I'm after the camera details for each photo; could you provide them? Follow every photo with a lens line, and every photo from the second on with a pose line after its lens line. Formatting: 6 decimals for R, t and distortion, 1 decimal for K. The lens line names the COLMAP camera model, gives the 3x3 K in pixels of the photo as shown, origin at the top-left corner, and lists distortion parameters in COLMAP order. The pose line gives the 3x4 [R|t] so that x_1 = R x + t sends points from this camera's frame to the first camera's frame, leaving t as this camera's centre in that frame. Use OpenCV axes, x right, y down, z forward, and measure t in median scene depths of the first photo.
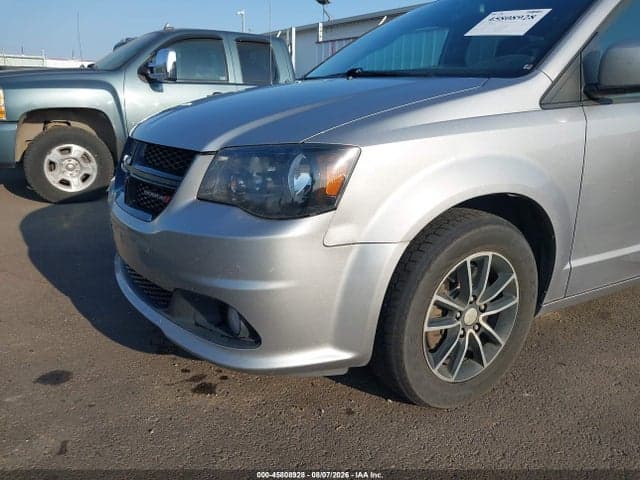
lens RADIAL K [[508.3, 0, 331.6], [0, 508.3, 236.9], [0, 0, 1]] dist [0.009670, -0.006817]
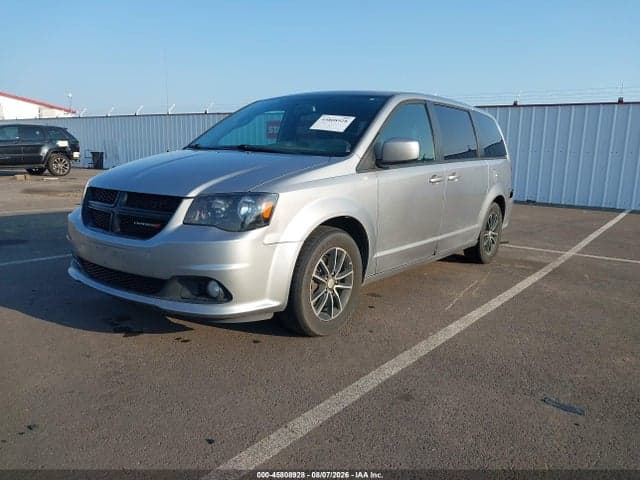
lens RADIAL K [[508.3, 0, 331.6], [0, 508.3, 236.9], [0, 0, 1]] dist [0.009670, -0.006817]
pose [[0.928845, -0.044640, 0.367770, -0.430400], [0.078445, 0.993903, -0.077482, 0.142920], [-0.362069, 0.100819, 0.926683, -0.787635]]
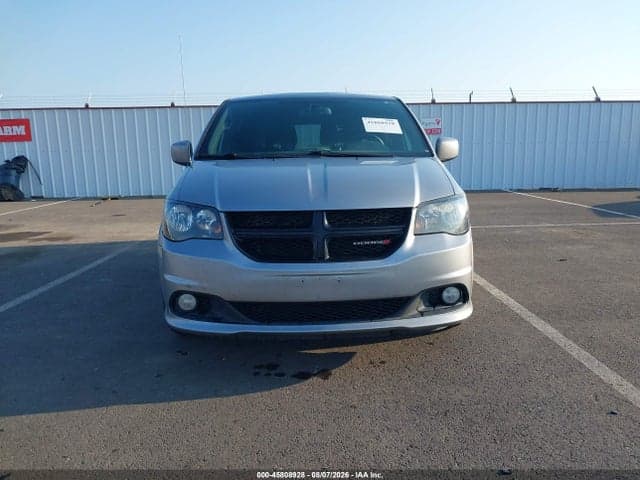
lens RADIAL K [[508.3, 0, 331.6], [0, 508.3, 236.9], [0, 0, 1]] dist [0.009670, -0.006817]
pose [[0.536422, -0.171108, 0.826422, -1.746847], [0.264249, 0.964046, 0.028082, -0.180843], [-0.801514, 0.203318, 0.562350, 0.276794]]
